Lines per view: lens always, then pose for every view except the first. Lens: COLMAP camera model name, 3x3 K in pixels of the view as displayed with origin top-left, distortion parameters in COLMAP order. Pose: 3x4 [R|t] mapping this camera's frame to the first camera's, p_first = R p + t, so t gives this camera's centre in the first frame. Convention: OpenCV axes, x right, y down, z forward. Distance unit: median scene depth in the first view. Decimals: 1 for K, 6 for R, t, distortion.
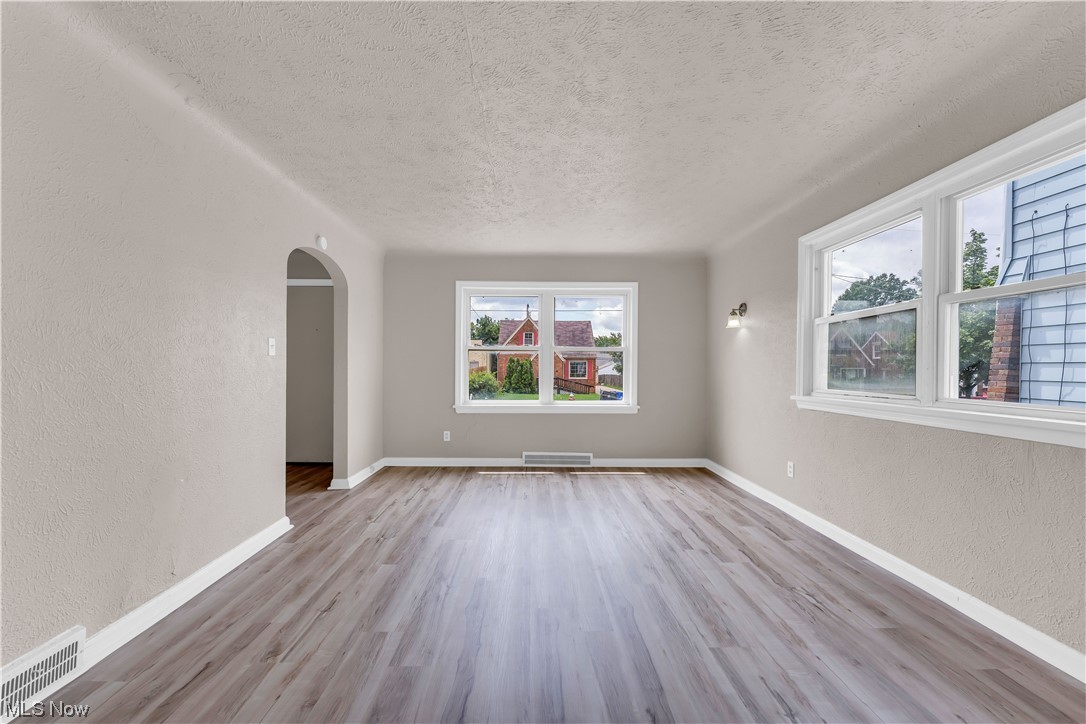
lens RADIAL K [[432.7, 0, 540.5], [0, 432.7, 366.3], [0, 0, 1]] dist [0.001428, -0.000322]
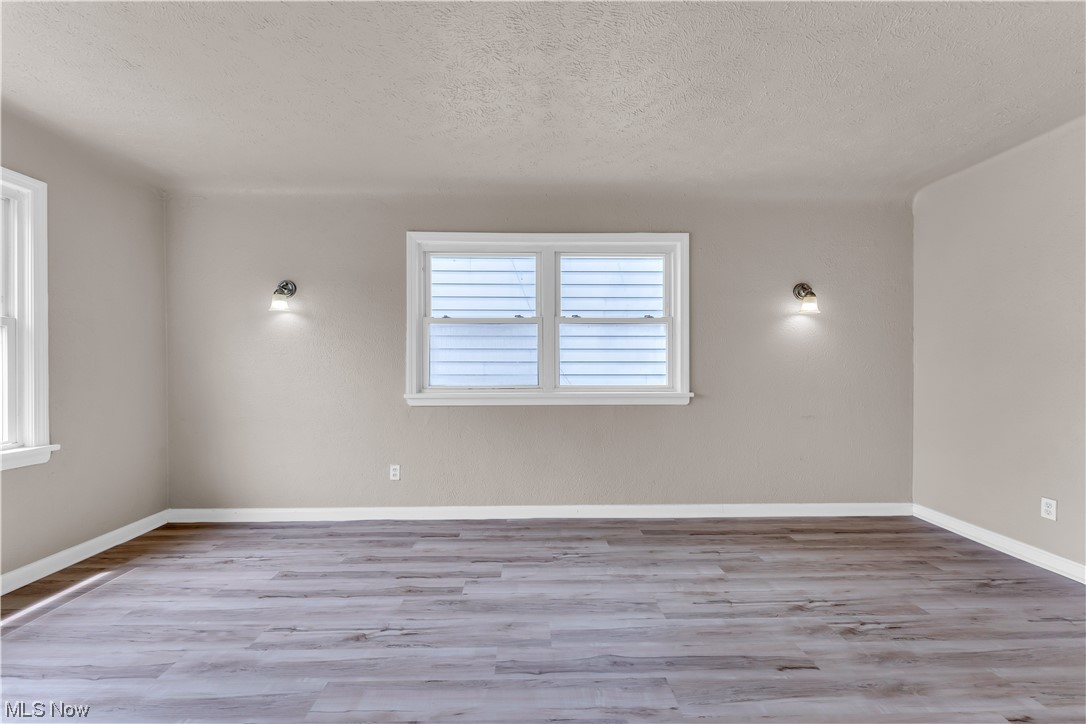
lens RADIAL K [[432.7, 0, 540.5], [0, 432.7, 366.3], [0, 0, 1]] dist [0.001428, -0.000322]
pose [[0.004807, -0.005274, 0.999975, -0.526658], [-0.003787, 0.999979, 0.005292, -0.000294], [-0.999981, -0.003813, 0.004786, 0.969472]]
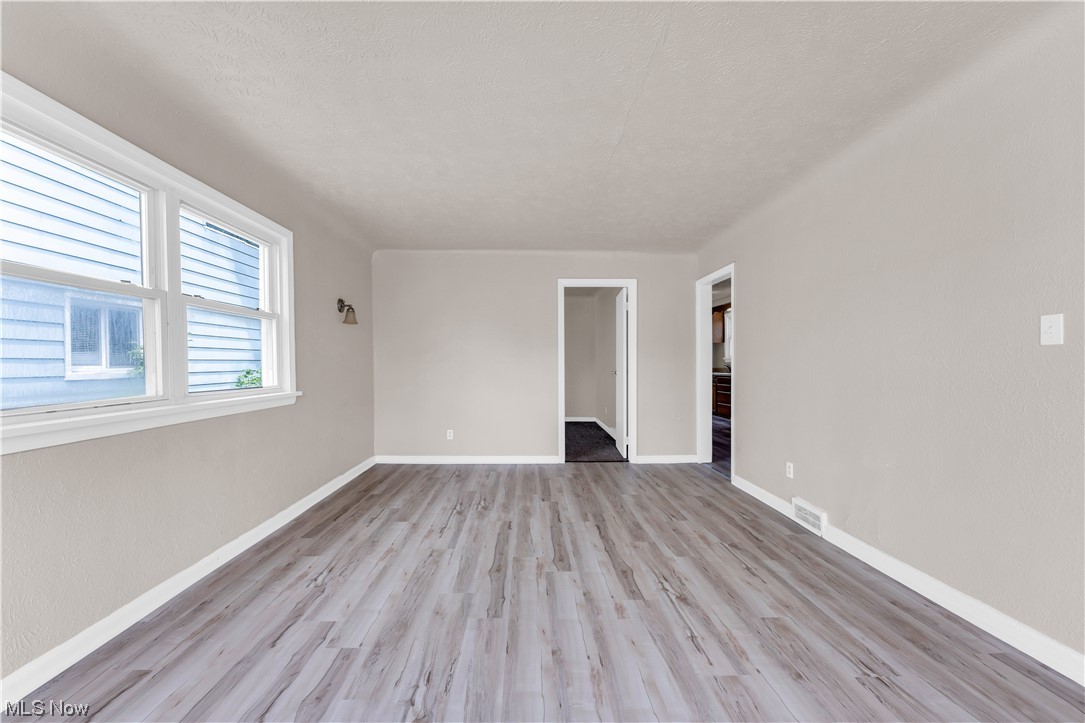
lens RADIAL K [[441.0, 0, 517.6], [0, 441.0, 368.7], [0, 0, 1]] dist [-0.001238, -0.000057]
pose [[-0.999190, -0.002826, 0.040154, 0.078321], [-0.002568, 0.999976, 0.006468, 0.003996], [-0.040171, 0.006359, -0.999173, 1.866975]]
